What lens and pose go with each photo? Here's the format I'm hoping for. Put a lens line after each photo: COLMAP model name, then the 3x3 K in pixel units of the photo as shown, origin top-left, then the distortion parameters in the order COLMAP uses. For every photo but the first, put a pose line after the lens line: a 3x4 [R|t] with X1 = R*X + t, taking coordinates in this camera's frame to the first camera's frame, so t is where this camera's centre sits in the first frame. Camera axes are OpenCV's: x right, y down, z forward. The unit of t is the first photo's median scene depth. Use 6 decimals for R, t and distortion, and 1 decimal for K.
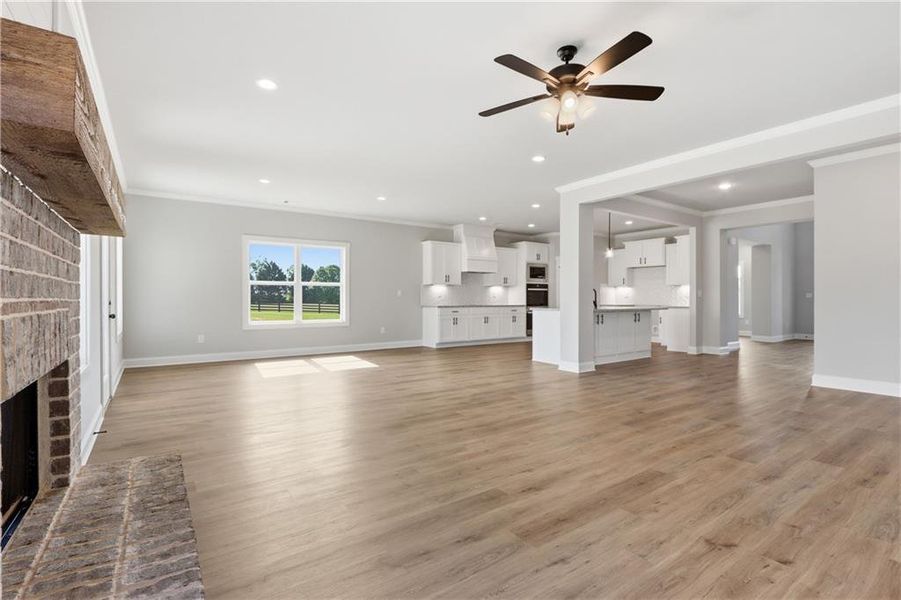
lens RADIAL K [[421.6, 0, 447.4], [0, 421.6, 299.1], [0, 0, 1]] dist [-0.017518, 0.002366]
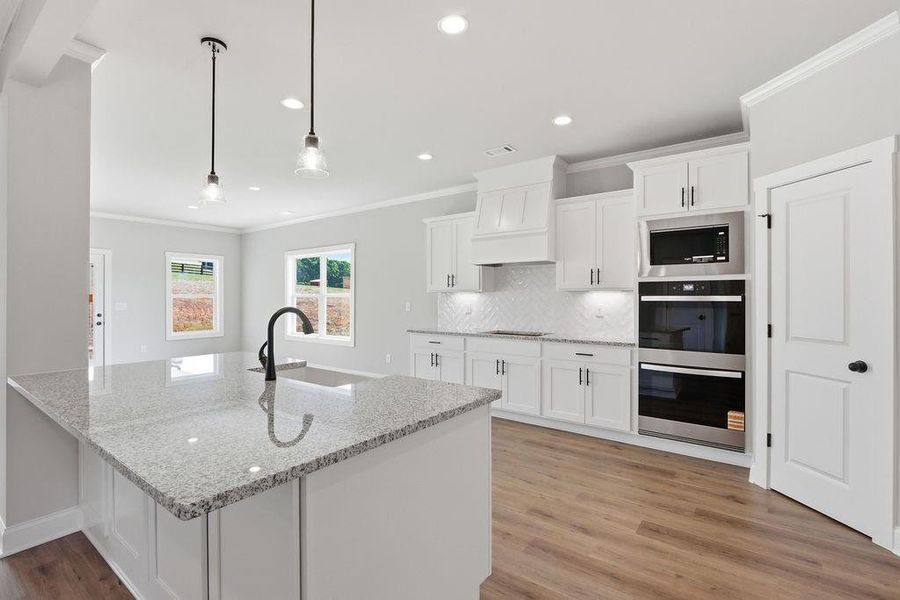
lens RADIAL K [[421.1, 0, 440.9], [0, 421.1, 295.2], [0, 0, 1]] dist [-0.017518, 0.002366]
pose [[0.314462, -0.006526, -0.949248, 0.480534], [-0.000102, 0.999976, -0.006909, -0.024342], [0.949270, 0.002269, 0.314453, 0.758625]]
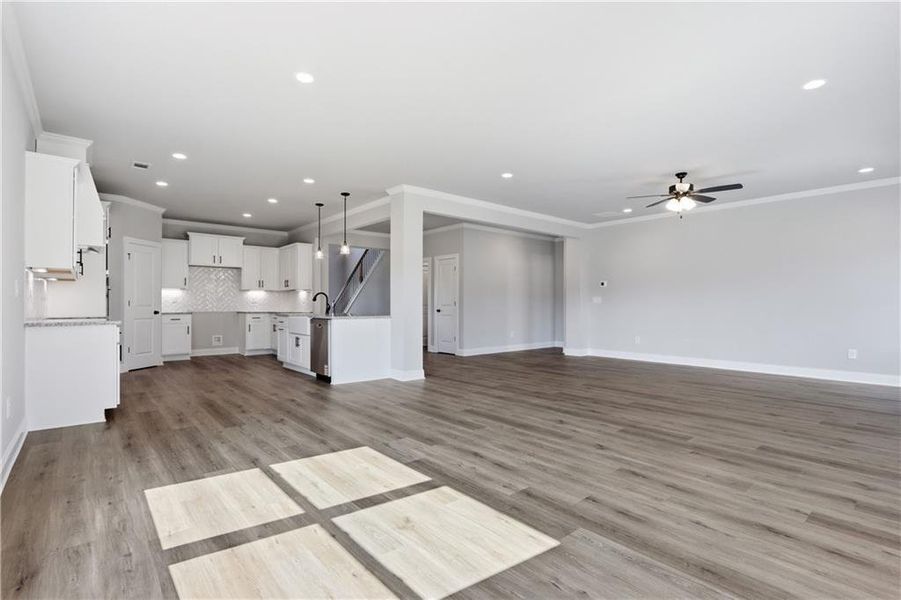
lens RADIAL K [[421.6, 0, 448.1], [0, 421.6, 303.0], [0, 0, 1]] dist [-0.017518, 0.002366]
pose [[-0.111223, 0.002273, 0.993793, -0.427131], [0.000041, 0.999997, -0.002283, -0.001077], [-0.993796, -0.000213, -0.111222, 0.630119]]
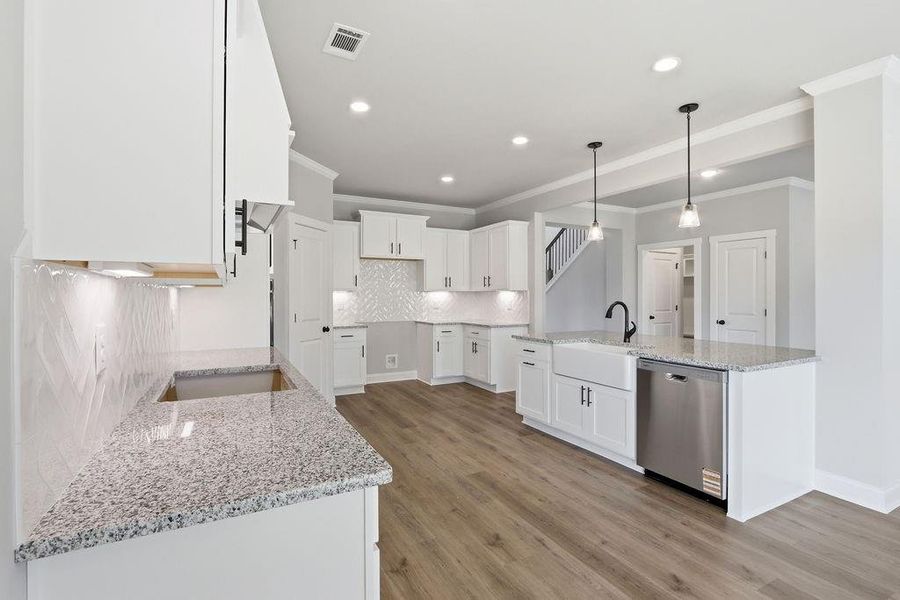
lens RADIAL K [[421.1, 0, 452.0], [0, 421.1, 292.6], [0, 0, 1]] dist [-0.017518, 0.002366]
pose [[0.109528, 0.005880, 0.993966, -0.115771], [0.002027, 0.999979, -0.006139, -0.024771], [-0.993982, 0.002687, 0.109513, 0.855701]]
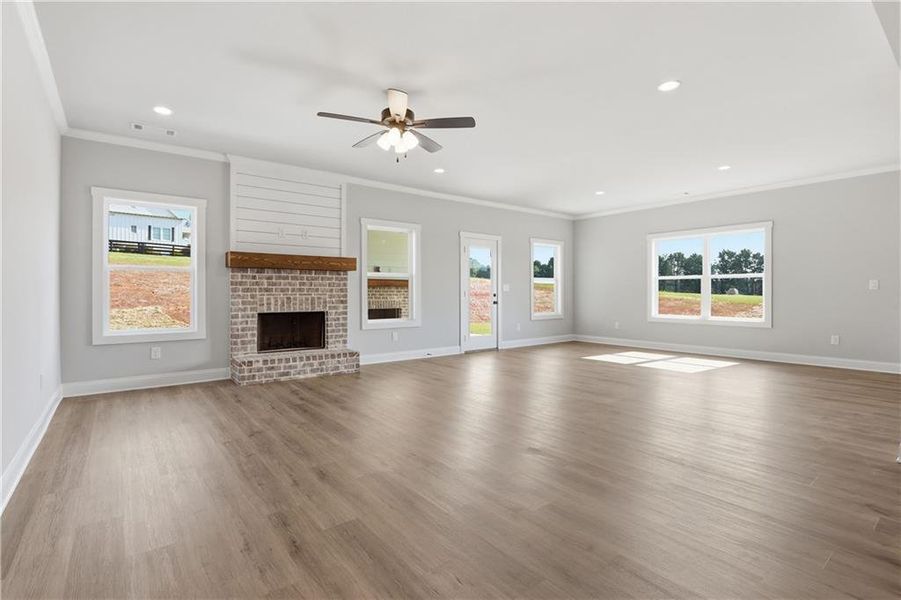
lens RADIAL K [[421.6, 0, 441.7], [0, 421.6, 292.2], [0, 0, 1]] dist [-0.017518, 0.002366]
pose [[0.052609, -0.000259, -0.998615, 0.419430], [-0.002012, 0.999998, -0.000365, -0.000403], [0.998613, 0.002028, 0.052608, 0.289590]]
